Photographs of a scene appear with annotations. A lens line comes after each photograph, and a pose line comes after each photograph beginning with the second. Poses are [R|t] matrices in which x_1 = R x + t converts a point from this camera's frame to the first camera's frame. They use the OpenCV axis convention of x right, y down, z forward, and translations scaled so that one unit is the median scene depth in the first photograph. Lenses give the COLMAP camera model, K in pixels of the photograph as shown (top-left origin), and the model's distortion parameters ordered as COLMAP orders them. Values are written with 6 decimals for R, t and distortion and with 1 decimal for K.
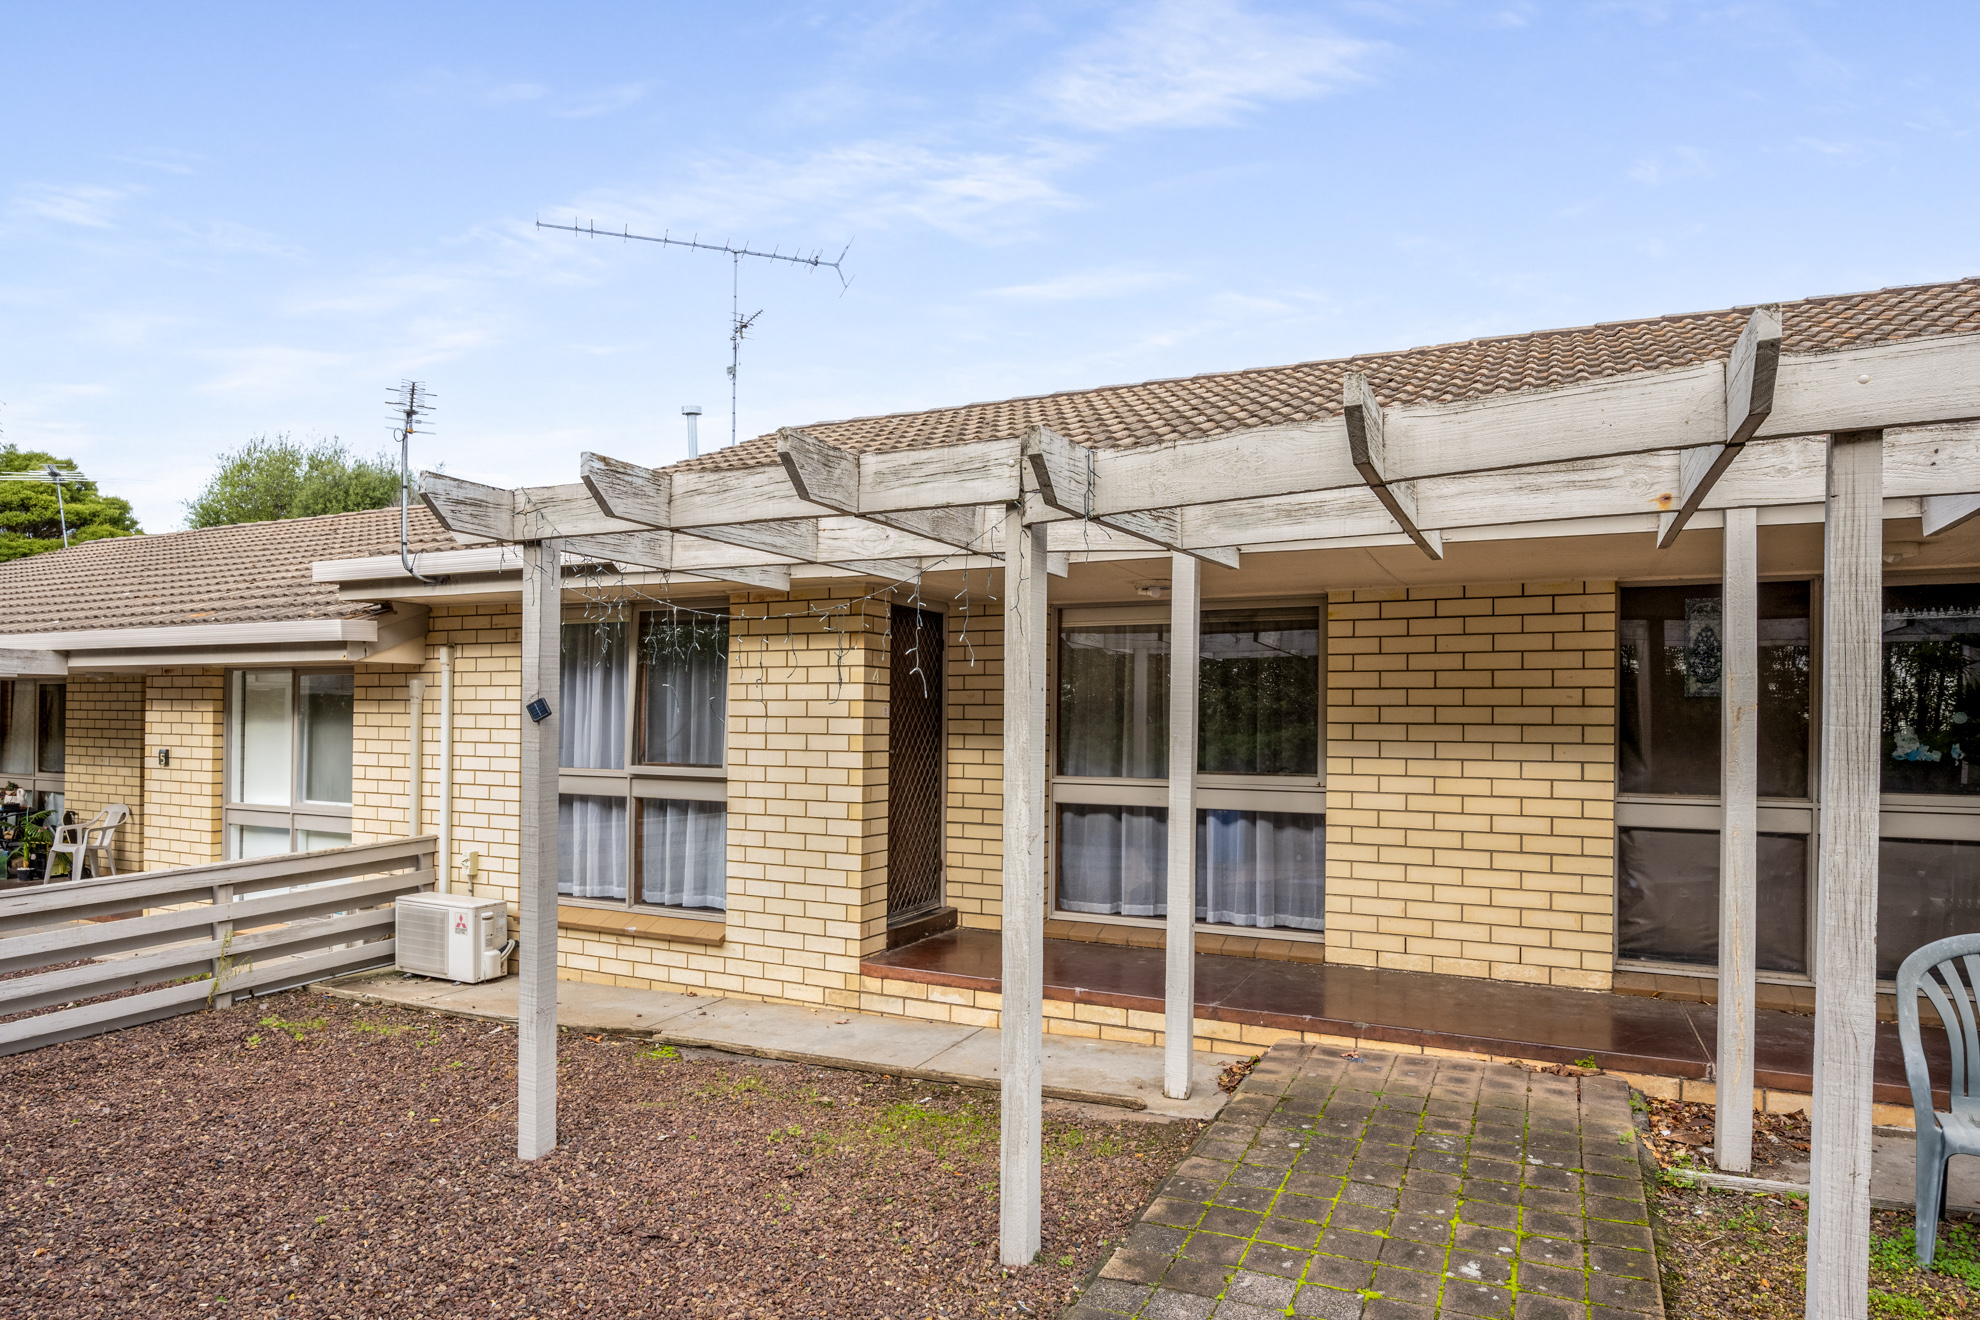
lens RADIAL K [[1143.5, 0, 992.7], [0, 1143.5, 686.4], [0, 0, 1]] dist [-0.003739, -0.001852]
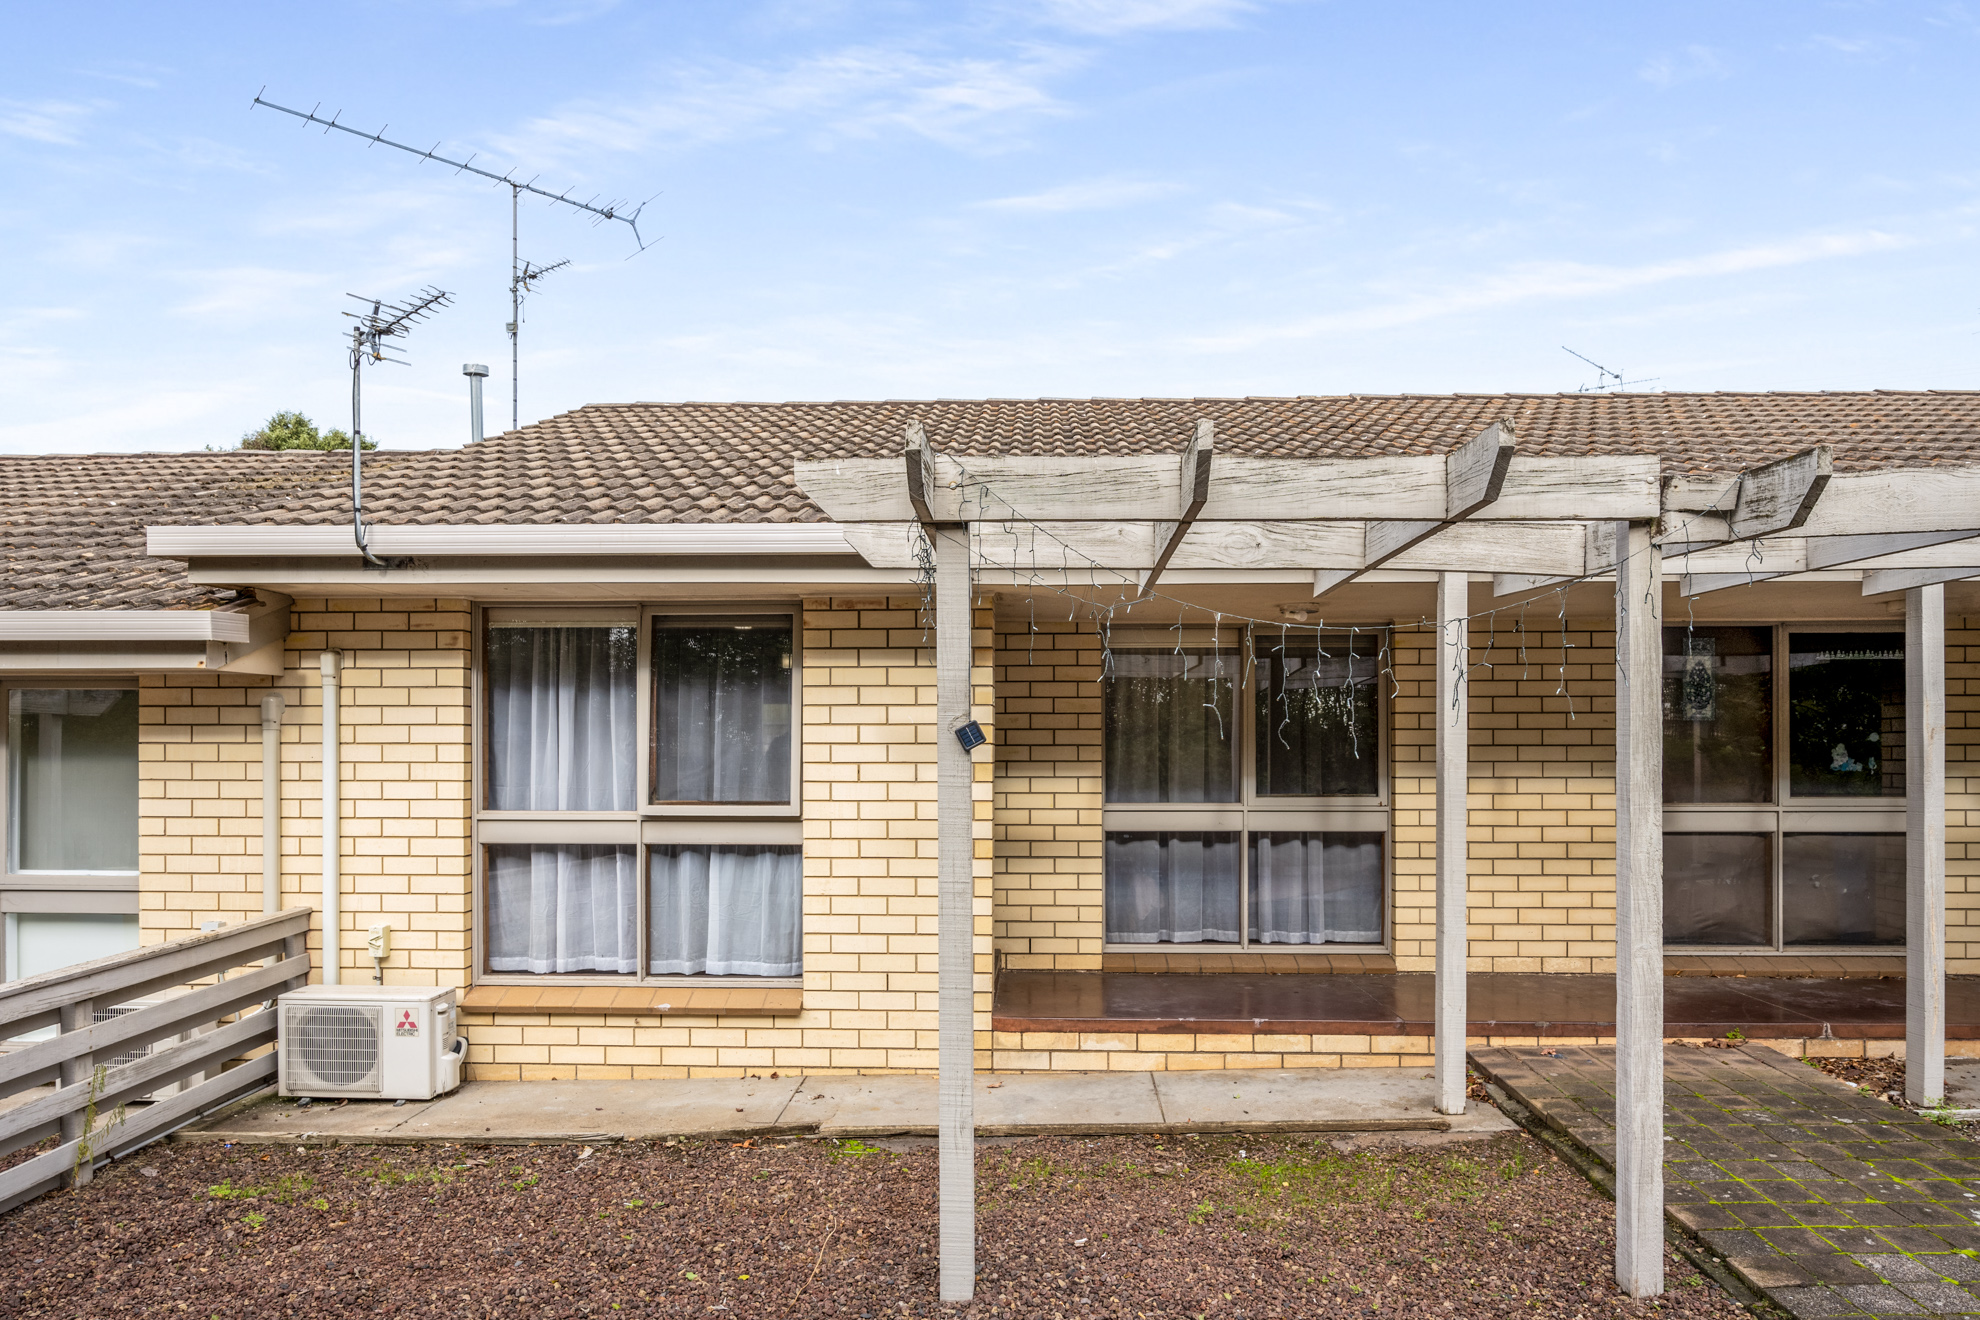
lens RADIAL K [[1158.1, 0, 988.6], [0, 1158.1, 720.9], [0, 0, 1]] dist [-0.004233, -0.000612]
pose [[0.913945, 0.000720, 0.405838, -0.460877], [-0.003794, 0.999970, 0.006771, 0.003291], [-0.405821, -0.007728, 0.913920, 0.165368]]
